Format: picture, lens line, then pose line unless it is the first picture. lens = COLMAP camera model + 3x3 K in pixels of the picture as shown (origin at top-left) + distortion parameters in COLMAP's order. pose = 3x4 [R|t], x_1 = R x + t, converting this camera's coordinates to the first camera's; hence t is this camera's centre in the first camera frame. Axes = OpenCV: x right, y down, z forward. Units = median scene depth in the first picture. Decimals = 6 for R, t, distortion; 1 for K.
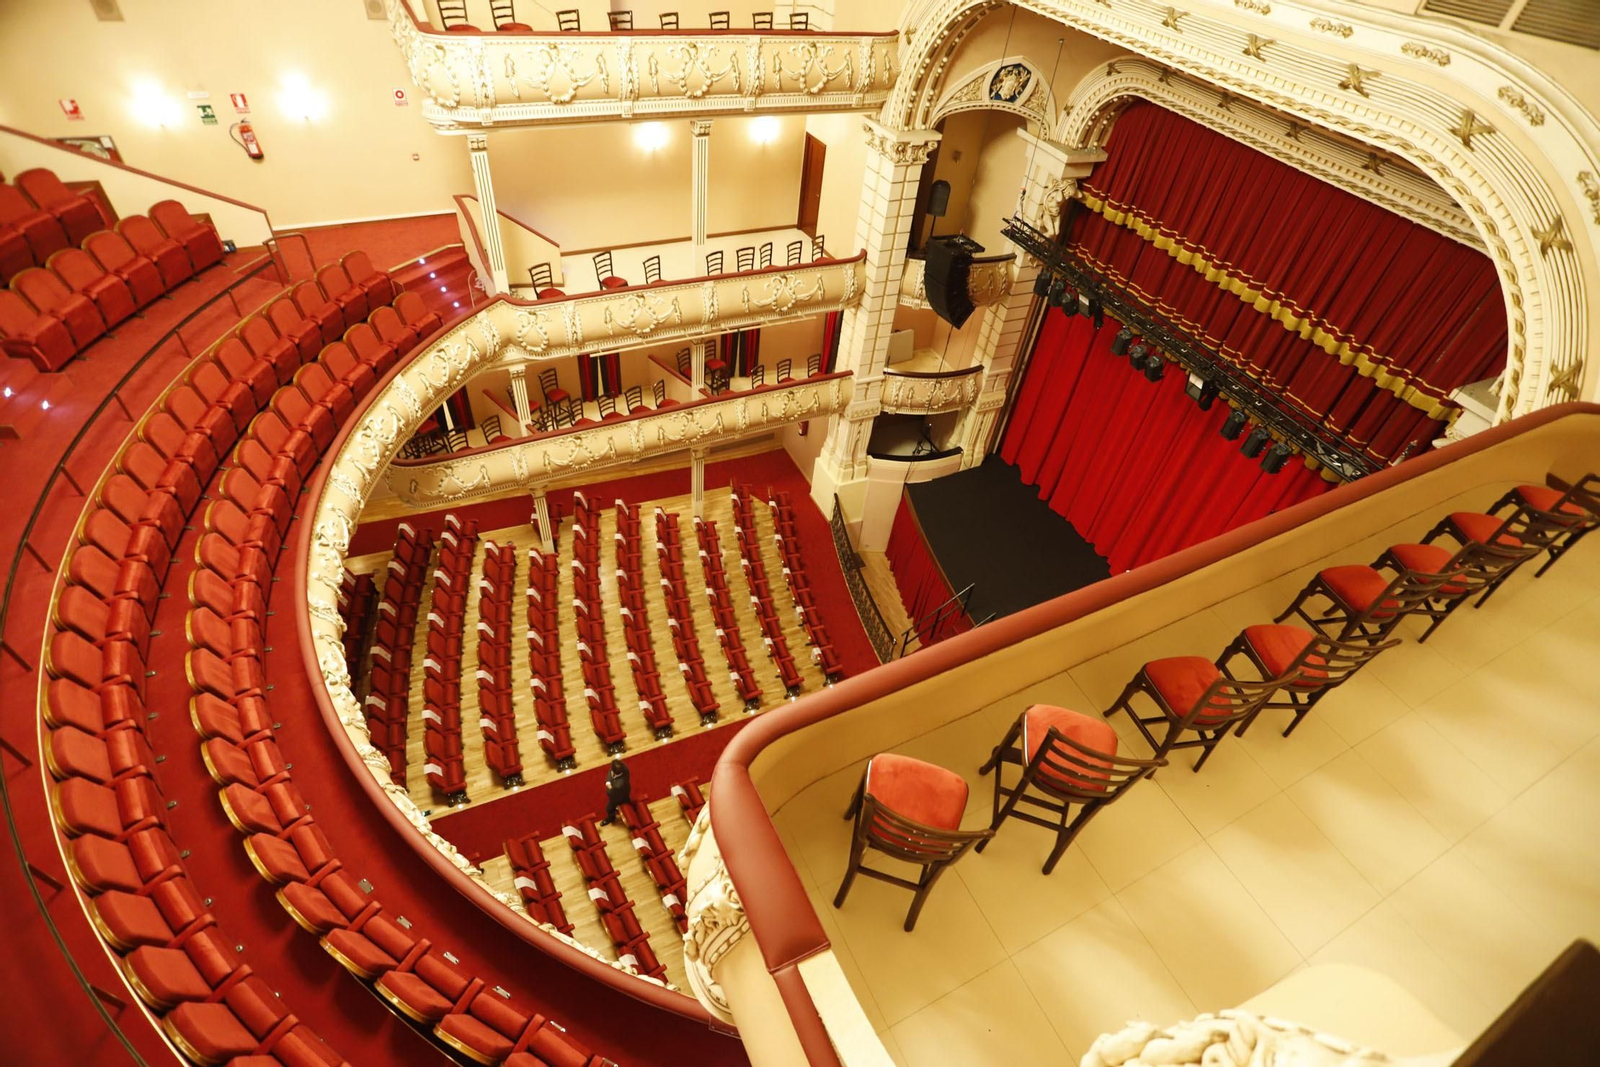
lens RADIAL K [[772.0, 0, 813.2], [0, 772.0, 530.9], [0, 0, 1]] dist [-0.058101, 0.021232]
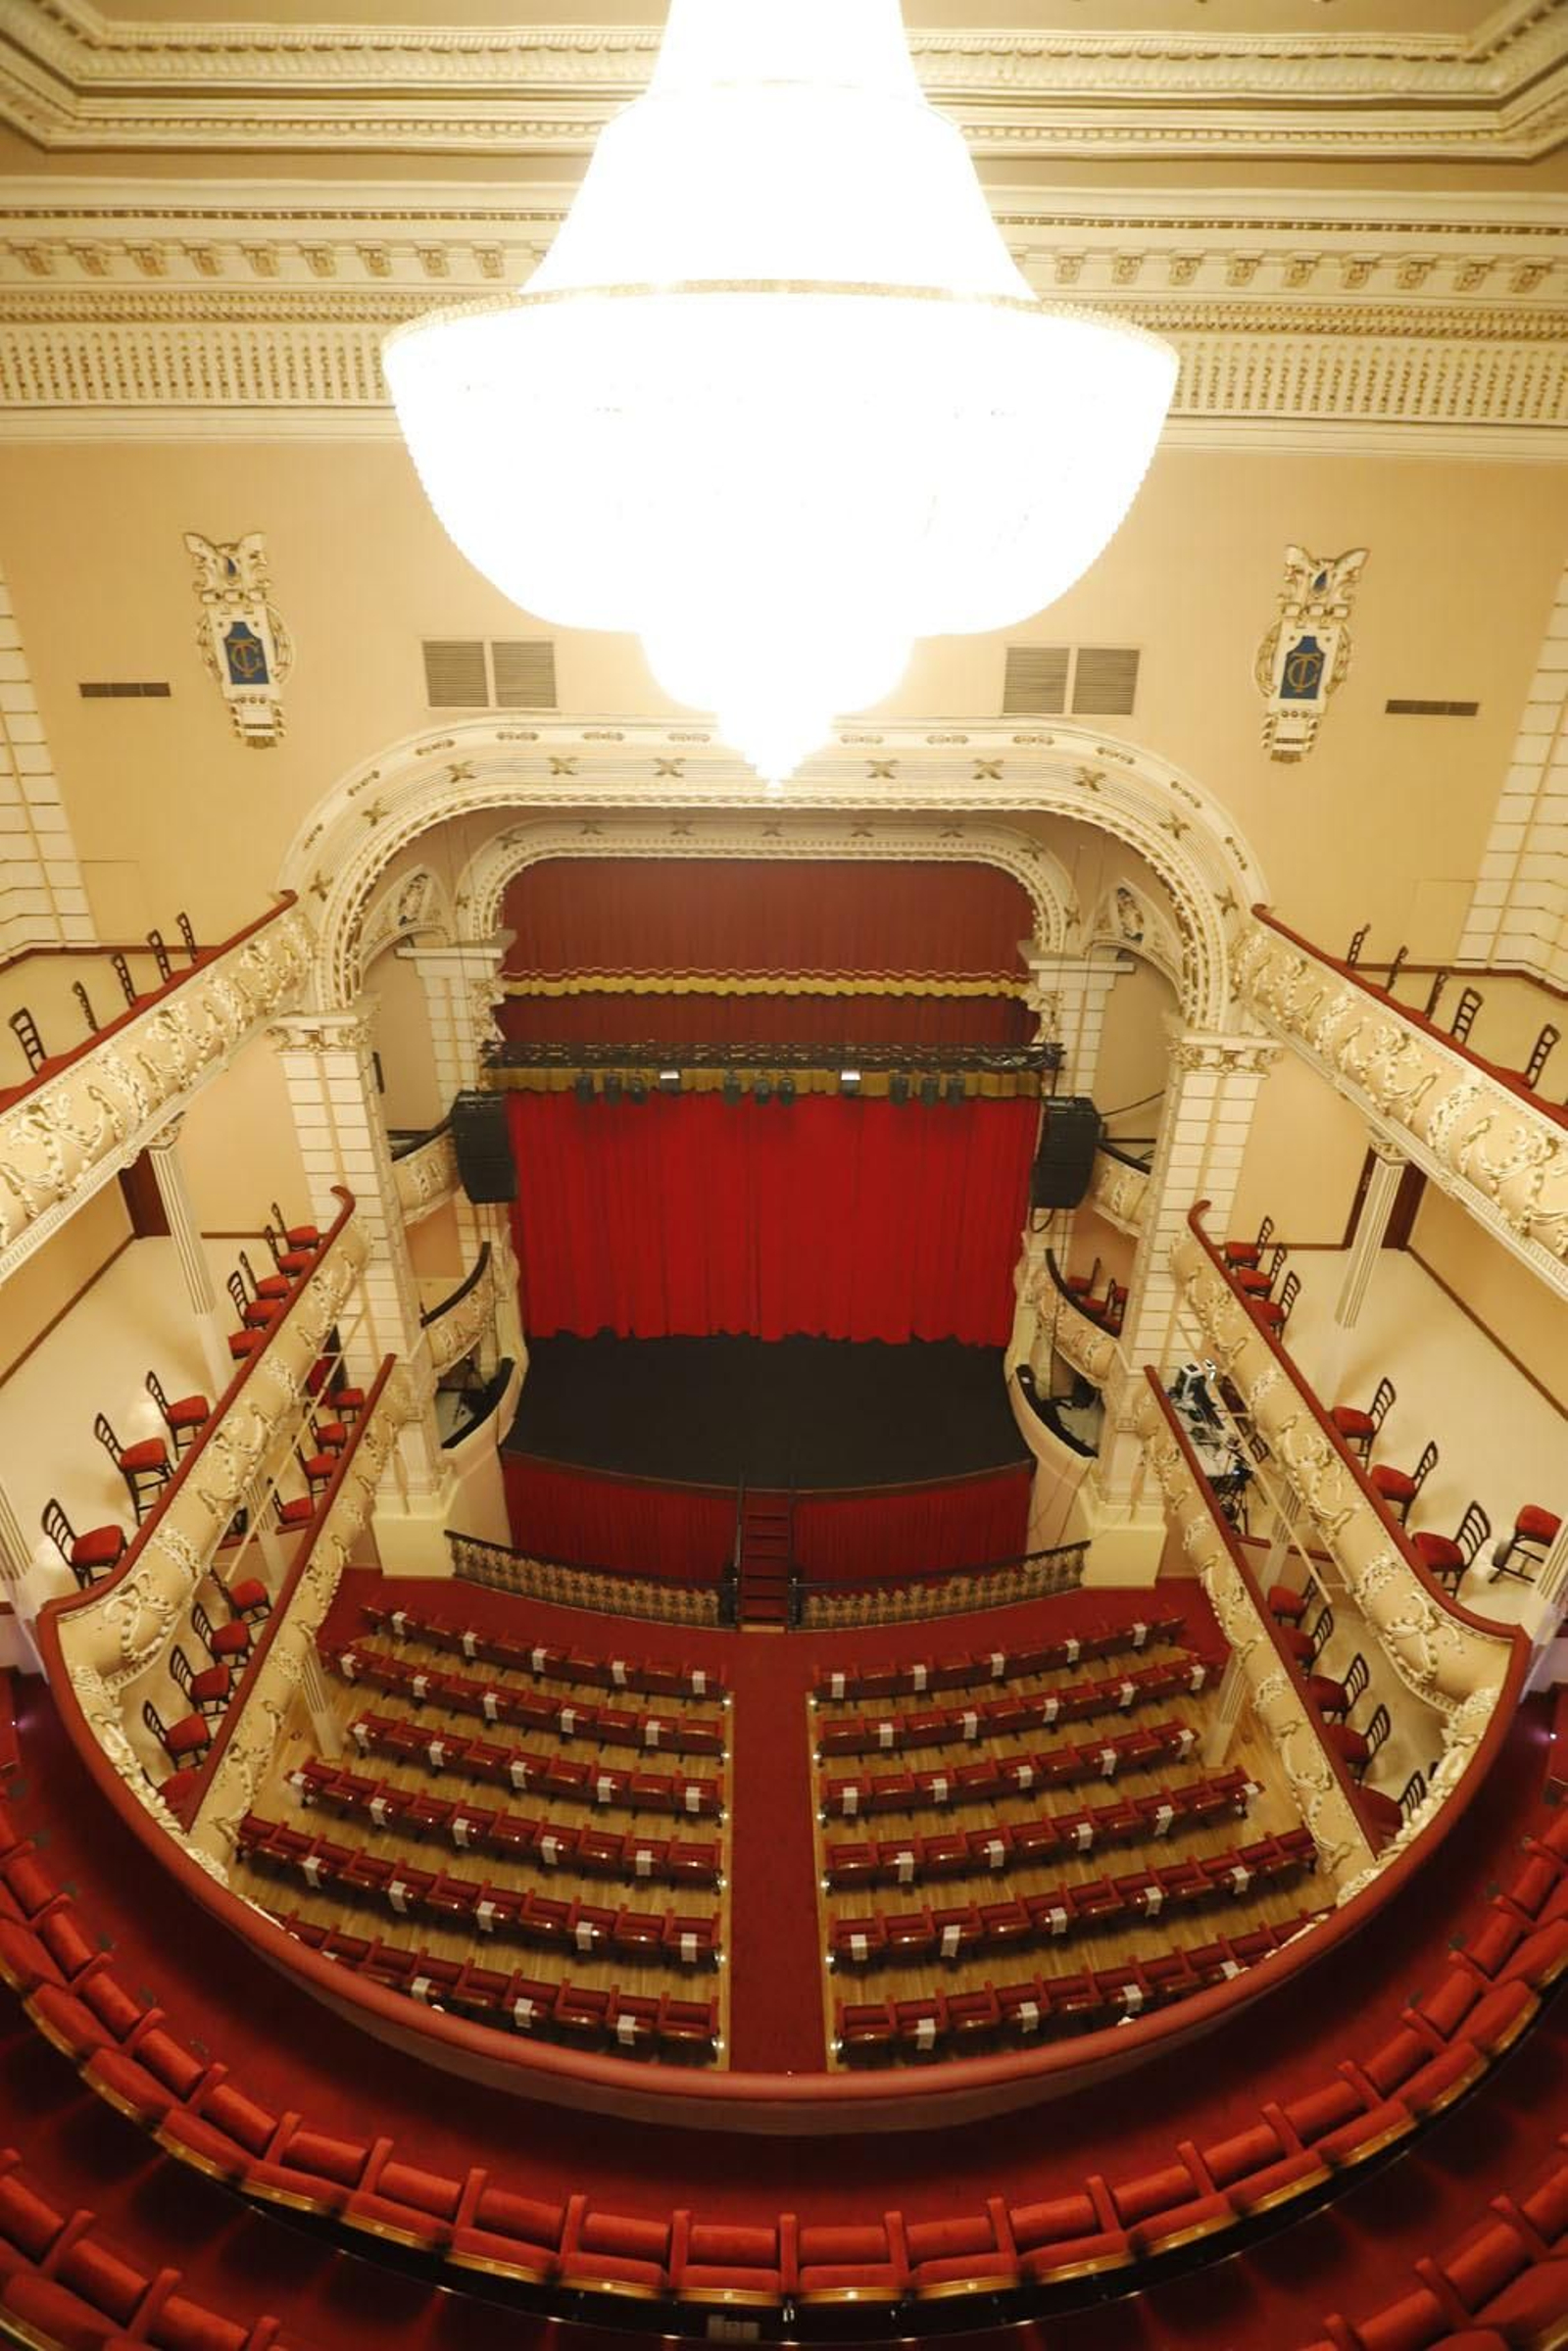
lens RADIAL K [[1139.2, 0, 787.7], [0, 1139.2, 1178.2], [0, 0, 1]] dist [-0.065304, 0.025959]
pose [[0.435419, -0.507147, 0.743783, -0.598260], [0.652002, 0.747353, 0.127891, -0.307132], [-0.620728, 0.429262, 0.656073, 0.162289]]
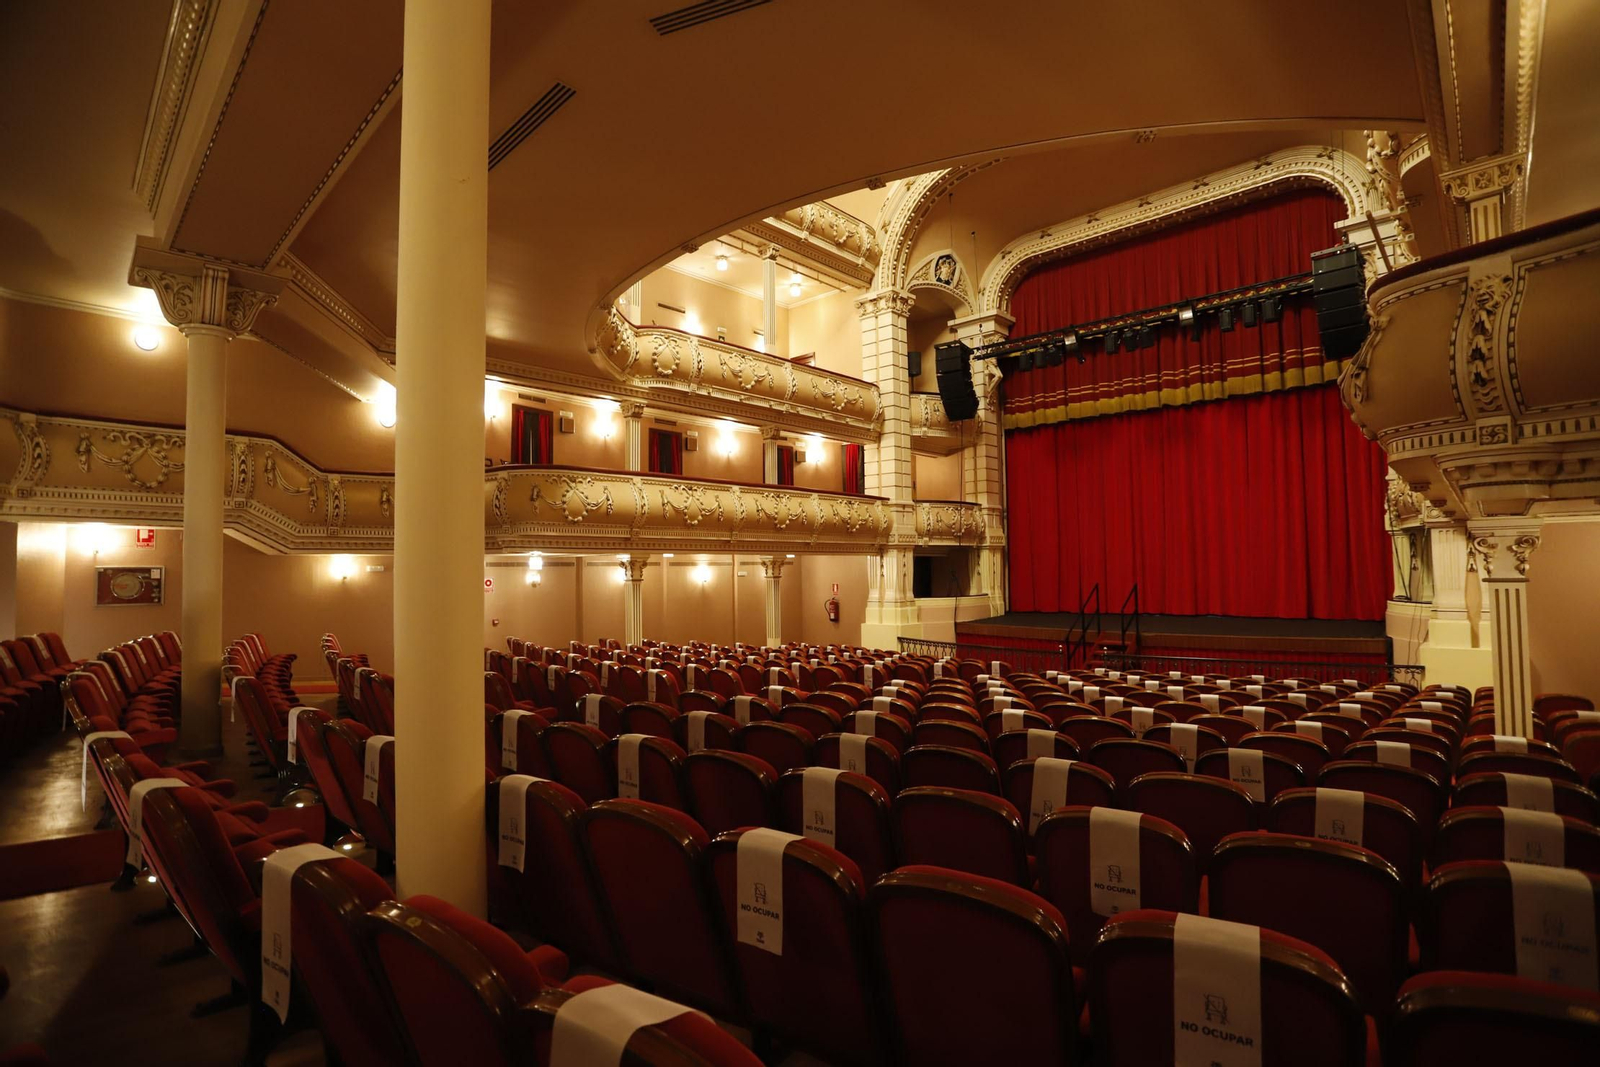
lens RADIAL K [[775.3, 0, 812.0], [0, 775.3, 528.8], [0, 0, 1]] dist [-0.065304, 0.025959]
pose [[0.928883, -0.099975, 0.356624, -0.613989], [0.327903, 0.669683, -0.666337, 0.714880], [-0.172208, 0.735887, 0.654840, 0.467553]]
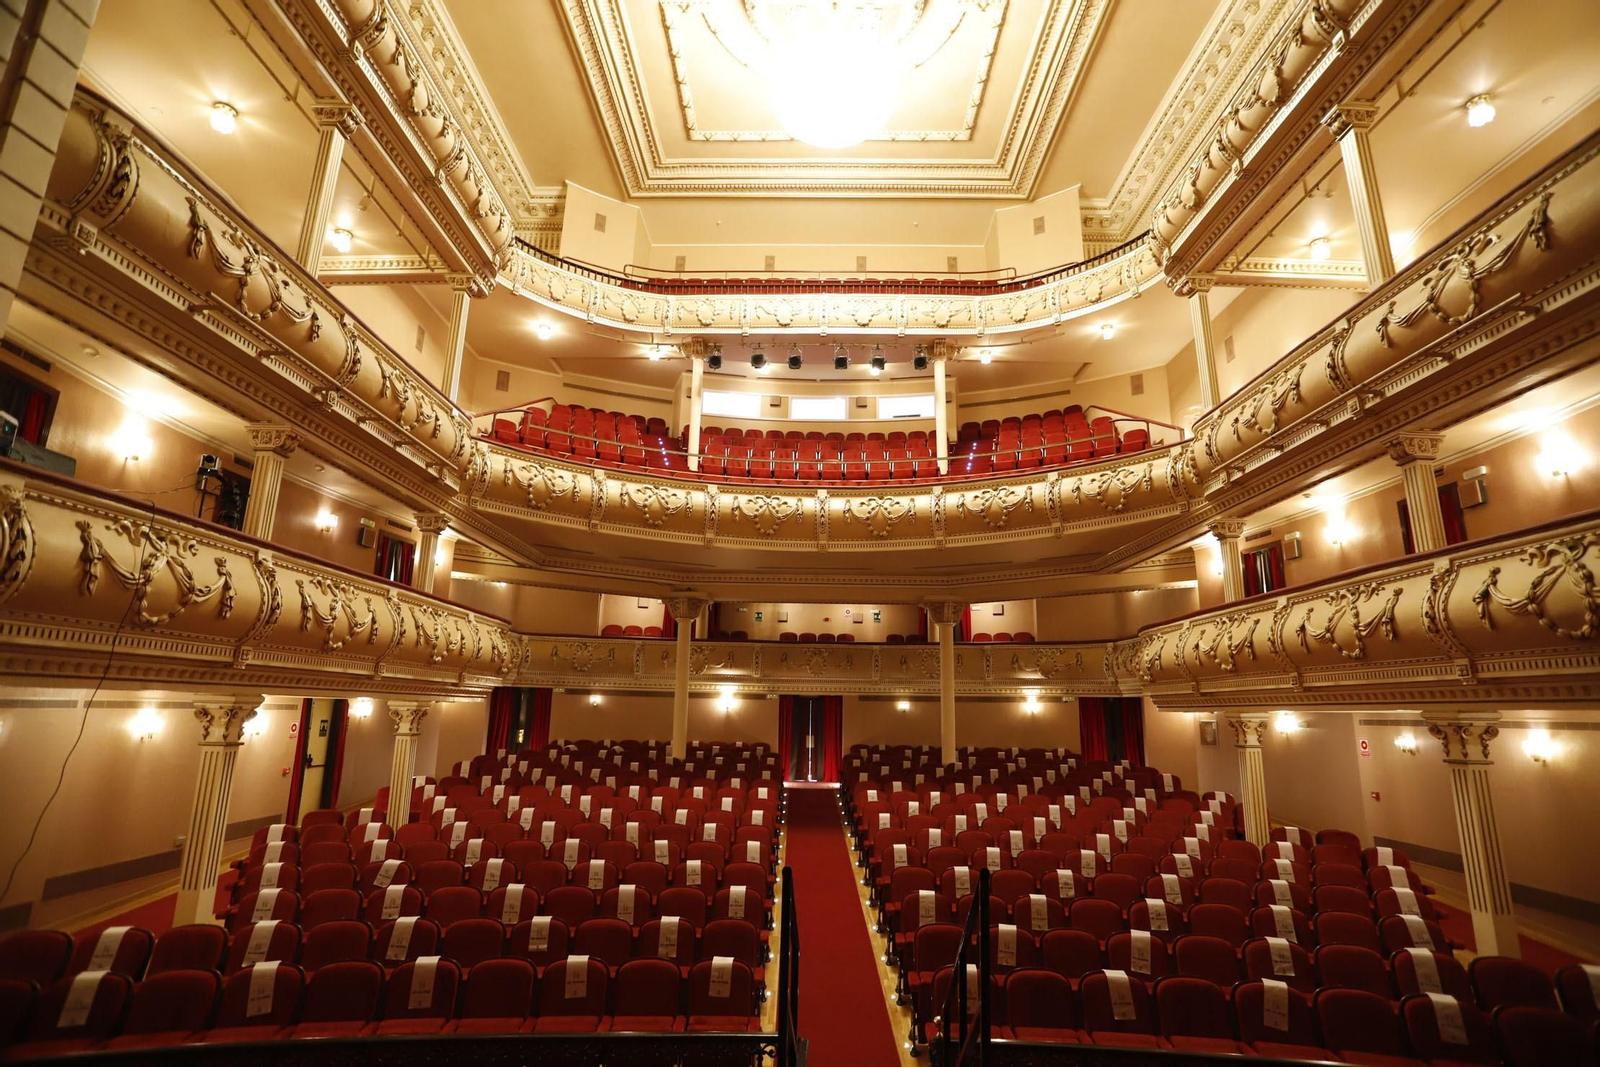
lens RADIAL K [[775.3, 0, 806.9], [0, 775.3, 538.2], [0, 0, 1]] dist [-0.065304, 0.025959]
pose [[-0.444296, -0.309178, -0.840839, 0.556264], [-0.666786, 0.740957, 0.079876, 0.028144], [0.598329, 0.596148, -0.535360, 1.319878]]
